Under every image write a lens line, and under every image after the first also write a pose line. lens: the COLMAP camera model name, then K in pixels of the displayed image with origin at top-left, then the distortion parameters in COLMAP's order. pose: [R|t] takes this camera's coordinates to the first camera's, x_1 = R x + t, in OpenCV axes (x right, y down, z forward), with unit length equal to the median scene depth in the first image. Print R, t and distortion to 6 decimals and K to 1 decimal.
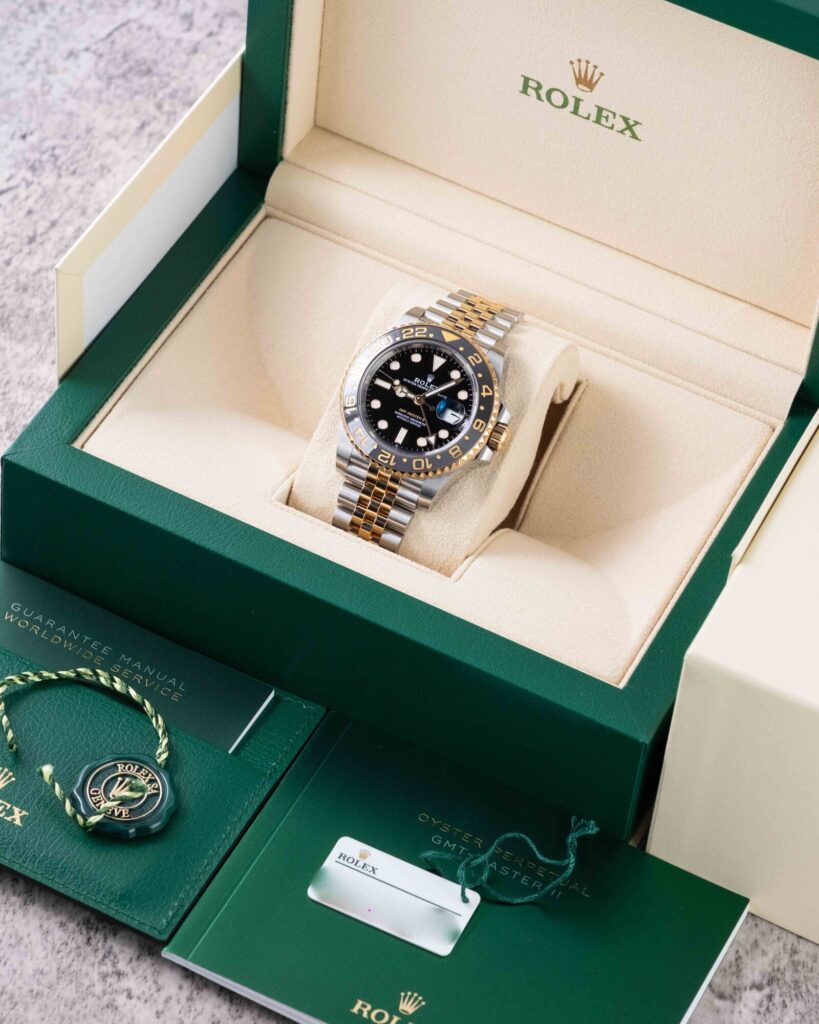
lens RADIAL K [[4444.4, 0, 407.8], [0, 4444.4, 513.0], [0, 0, 1]] dist [0.043639, 0.000000]
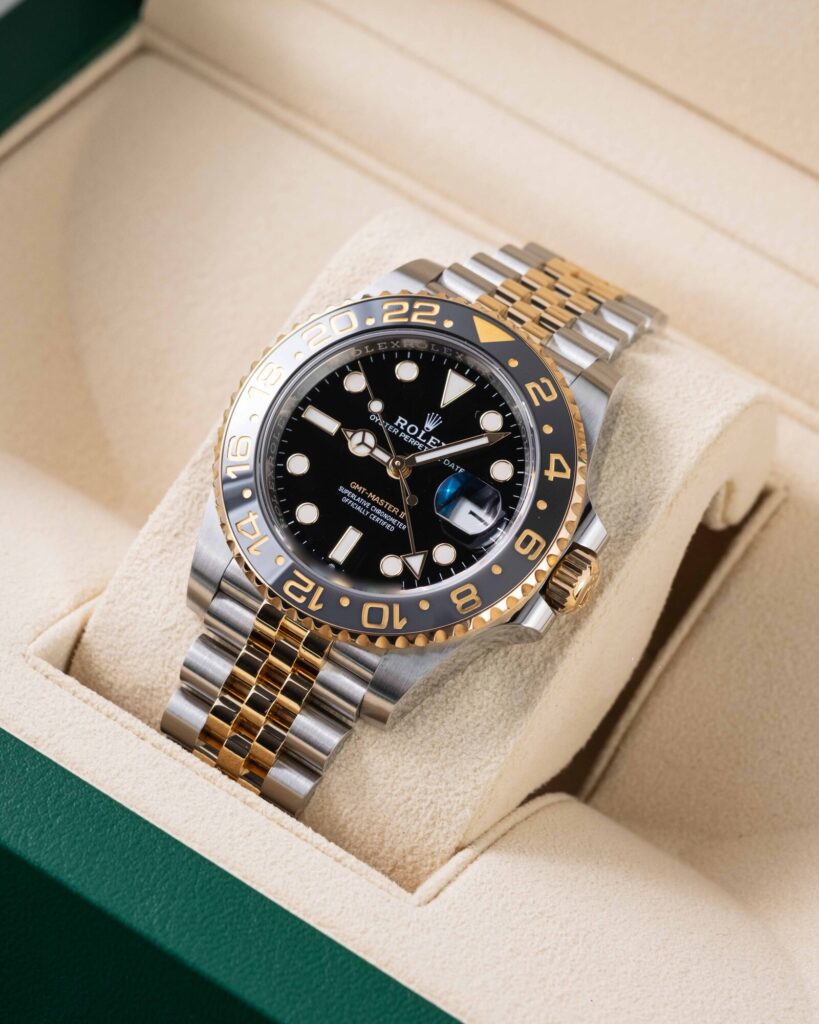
lens RADIAL K [[4444.4, 0, 412.0], [0, 4444.4, 506.3], [0, 0, 1]] dist [0.043639, 0.000000]
pose [[0.990382, 0.136325, -0.023633, 0.014346], [-0.137358, 0.989275, -0.049682, -0.000732], [0.016606, 0.052451, 0.998485, 0.571823]]
